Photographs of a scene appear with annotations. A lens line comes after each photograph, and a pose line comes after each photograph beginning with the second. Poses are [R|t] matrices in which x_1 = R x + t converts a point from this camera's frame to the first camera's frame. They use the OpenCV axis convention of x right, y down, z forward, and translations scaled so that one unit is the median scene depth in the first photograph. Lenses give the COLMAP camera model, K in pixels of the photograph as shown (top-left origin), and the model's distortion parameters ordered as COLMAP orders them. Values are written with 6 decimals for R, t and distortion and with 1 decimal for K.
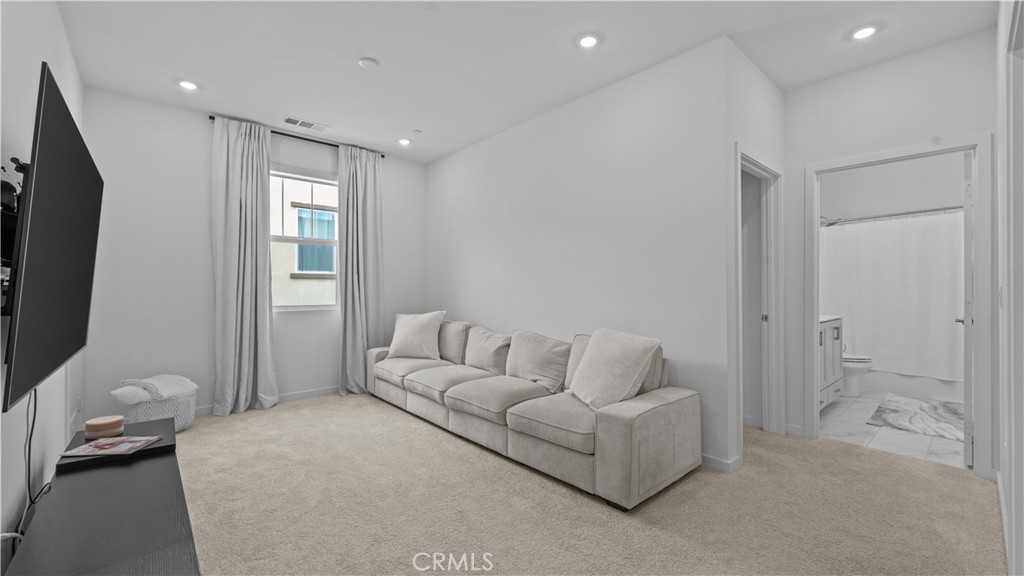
lens RADIAL K [[412.9, 0, 512.0], [0, 412.9, 288.0], [0, 0, 1]] dist [-0.000070, 0.000128]
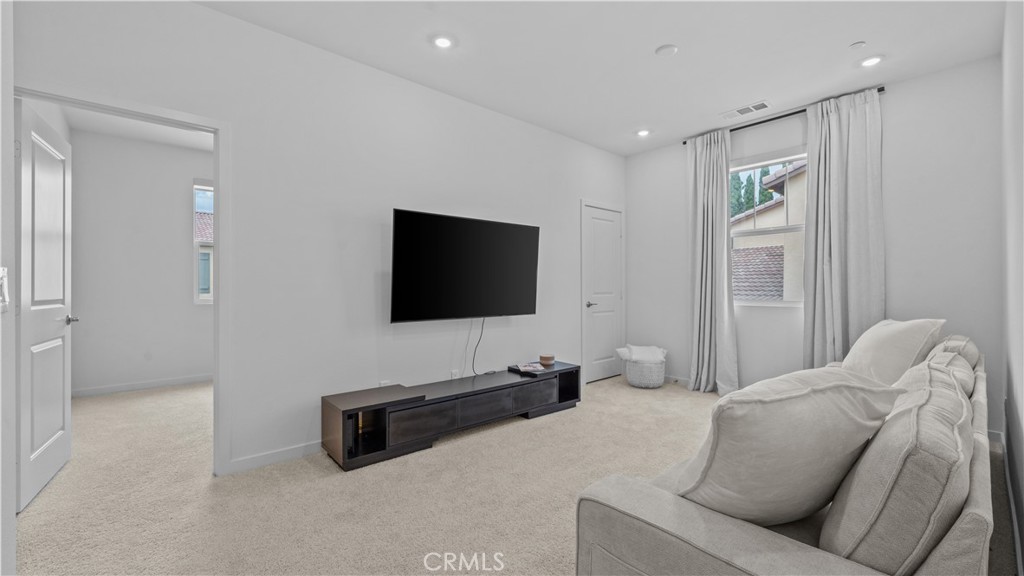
lens RADIAL K [[412.9, 0, 512.0], [0, 412.9, 288.0], [0, 0, 1]] dist [-0.000070, 0.000128]
pose [[-0.009746, 0.006401, -0.999932, 0.478832], [0.010900, 0.999921, 0.006294, 0.002142], [0.999893, -0.010838, -0.009815, 0.481915]]
